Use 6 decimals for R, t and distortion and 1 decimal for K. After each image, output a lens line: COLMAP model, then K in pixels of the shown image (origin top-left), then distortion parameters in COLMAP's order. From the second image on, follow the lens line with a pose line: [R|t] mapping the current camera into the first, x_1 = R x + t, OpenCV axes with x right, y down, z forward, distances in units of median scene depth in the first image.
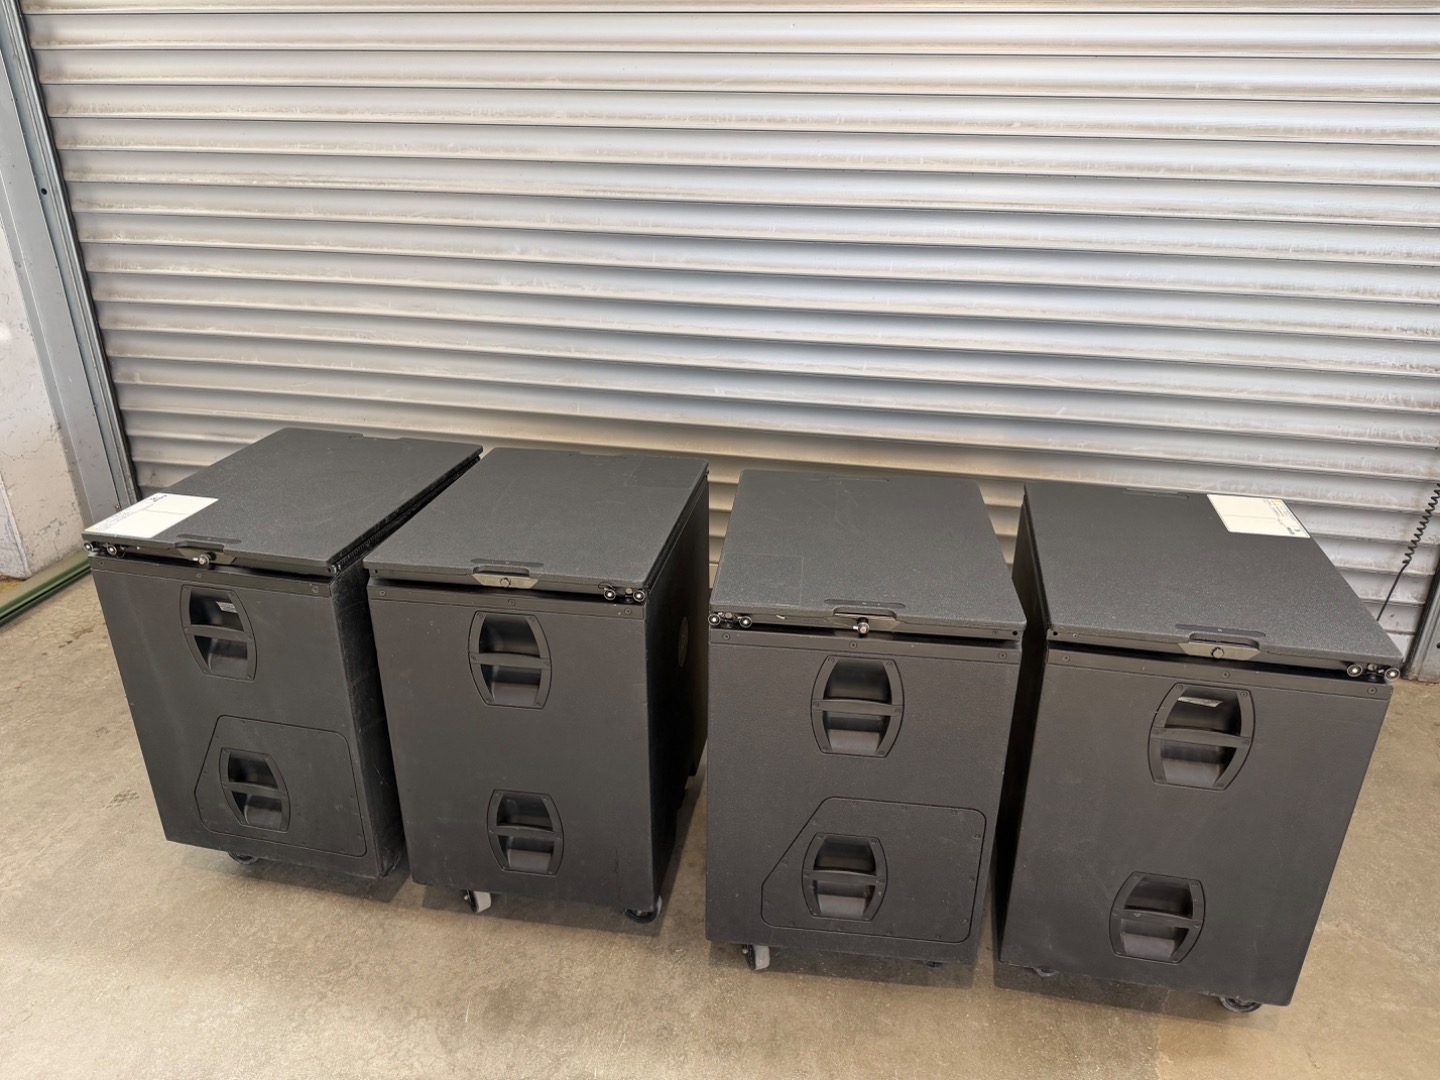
lens RADIAL K [[1018.6, 0, 723.2], [0, 1018.6, 535.8], [0, 0, 1]] dist [-0.000991, -0.006060]
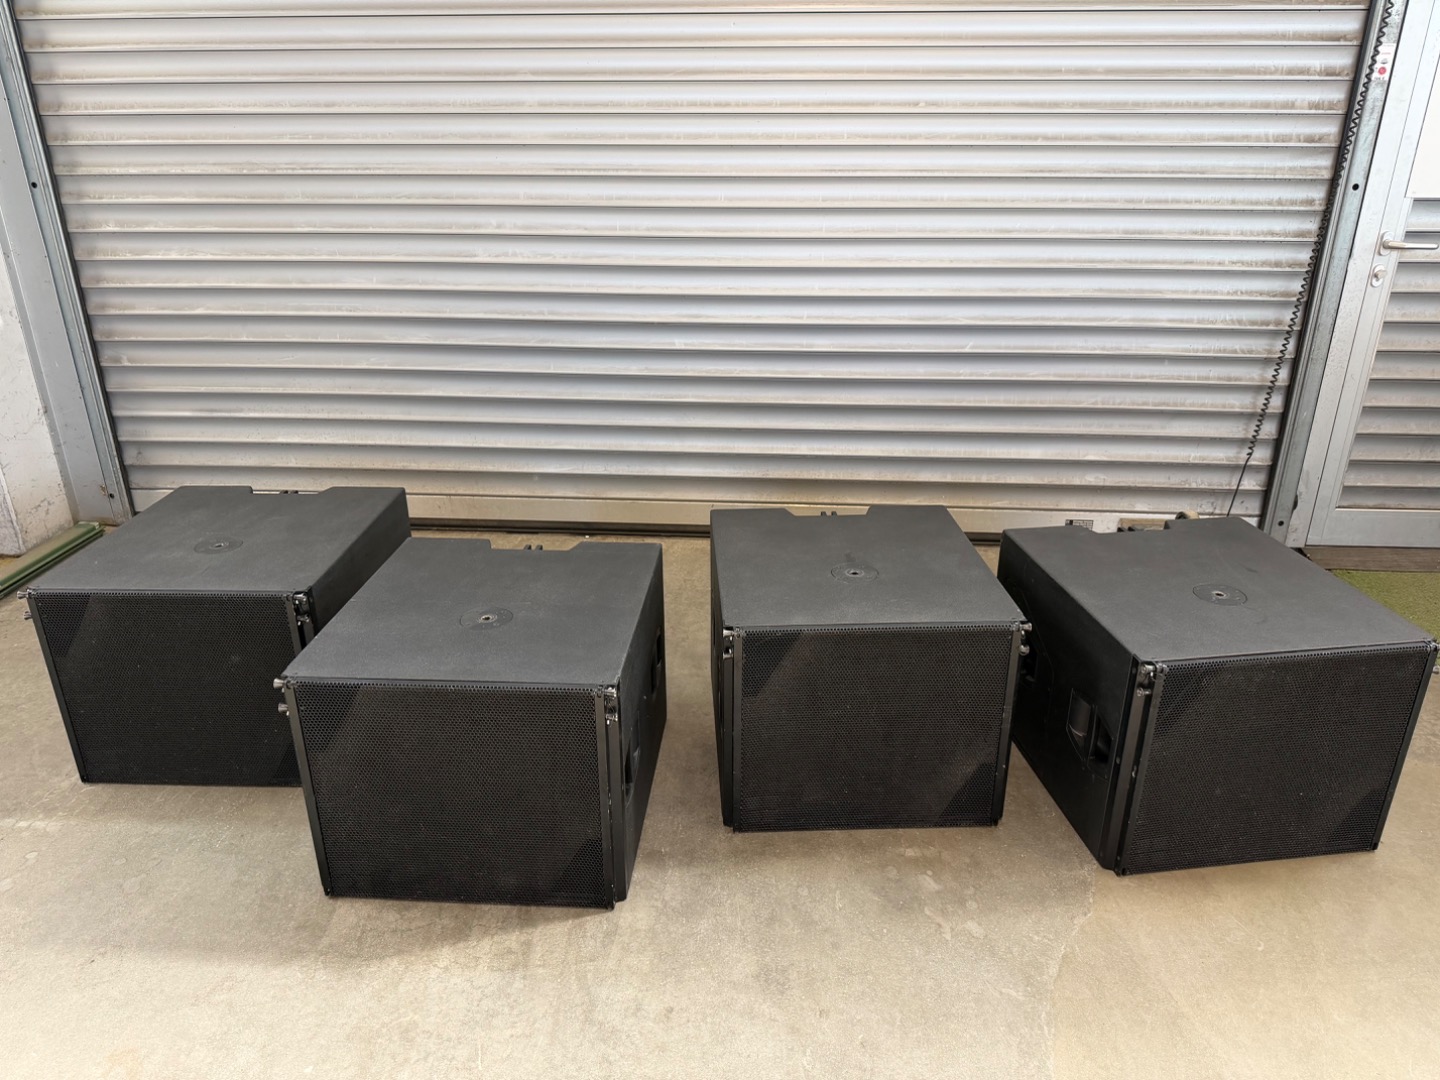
lens RADIAL K [[1018.6, 0, 723.2], [0, 1018.6, 535.8], [0, 0, 1]] dist [-0.000991, -0.006060]
pose [[0.991769, -0.059137, 0.113562, -0.108381], [0.062260, 0.997768, -0.024150, 0.116686], [-0.111880, 0.031022, 0.993237, -0.152630]]
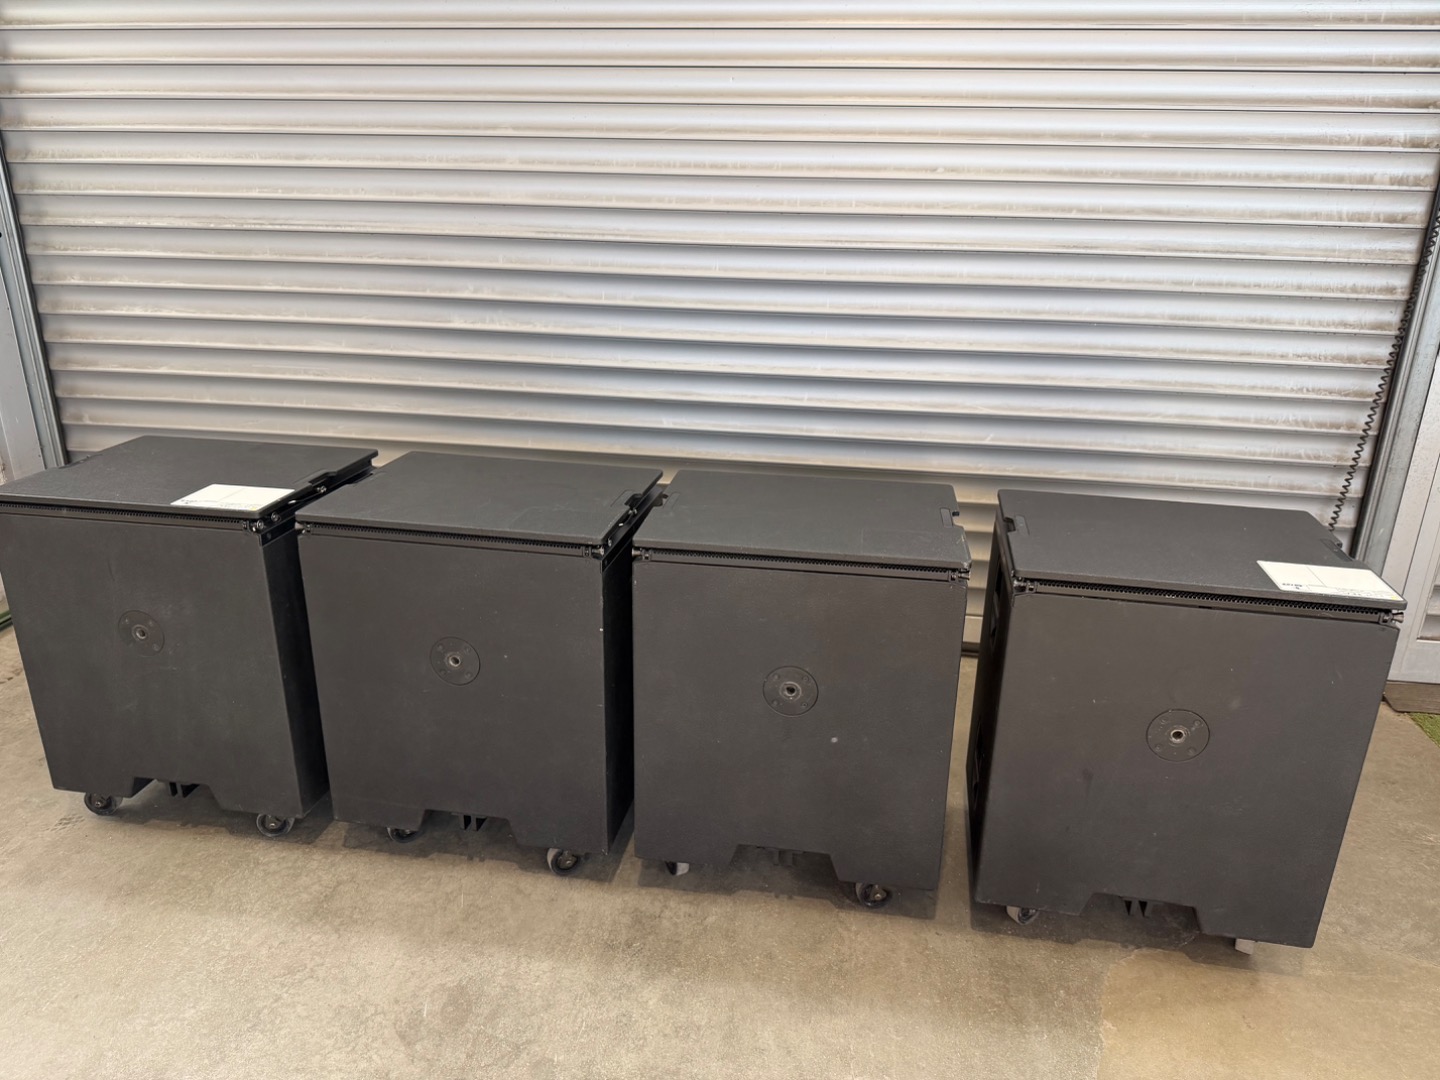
lens RADIAL K [[1018.5, 0, 720.6], [0, 1018.5, 536.2], [0, 0, 1]] dist [0.000286, -0.009043]
pose [[0.998461, -0.011359, 0.054276, -0.007270], [0.015389, 0.997108, -0.074428, 0.057176], [-0.053274, 0.075149, 0.995748, -0.031908]]
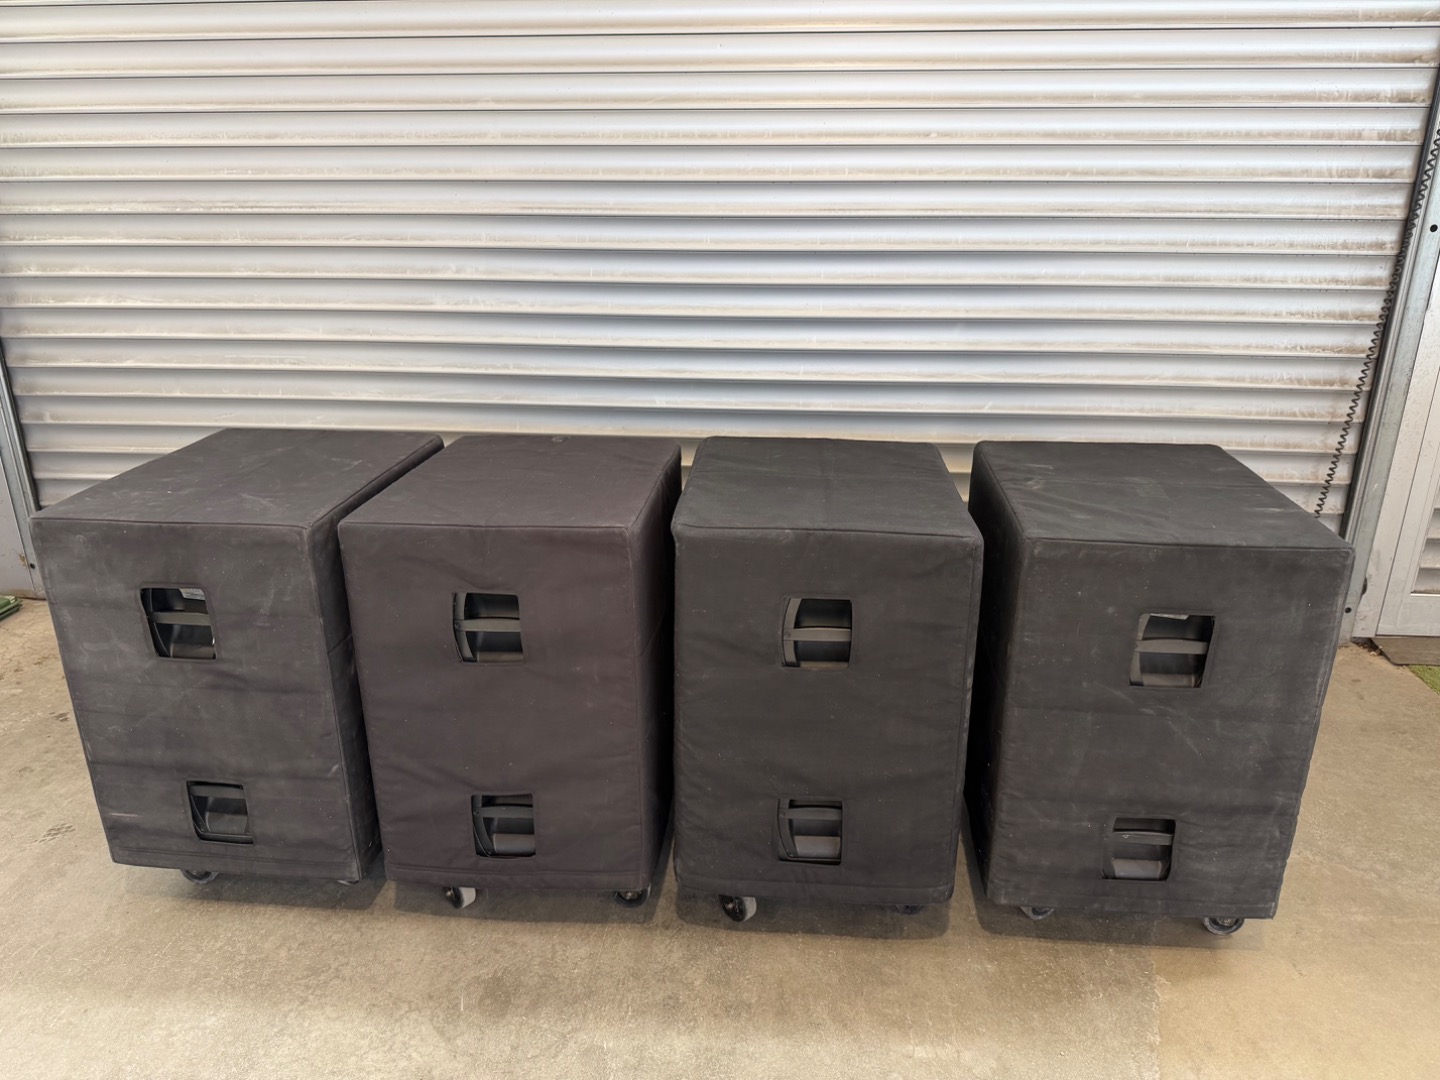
lens RADIAL K [[1020.5, 0, 718.9], [0, 1020.5, 535.7], [0, 0, 1]] dist [-0.005046, -0.001812]
pose [[0.993951, -0.046184, 0.099642, -0.058441], [0.053859, 0.995671, -0.075757, 0.079485], [-0.095712, 0.080665, 0.992135, -0.005731]]
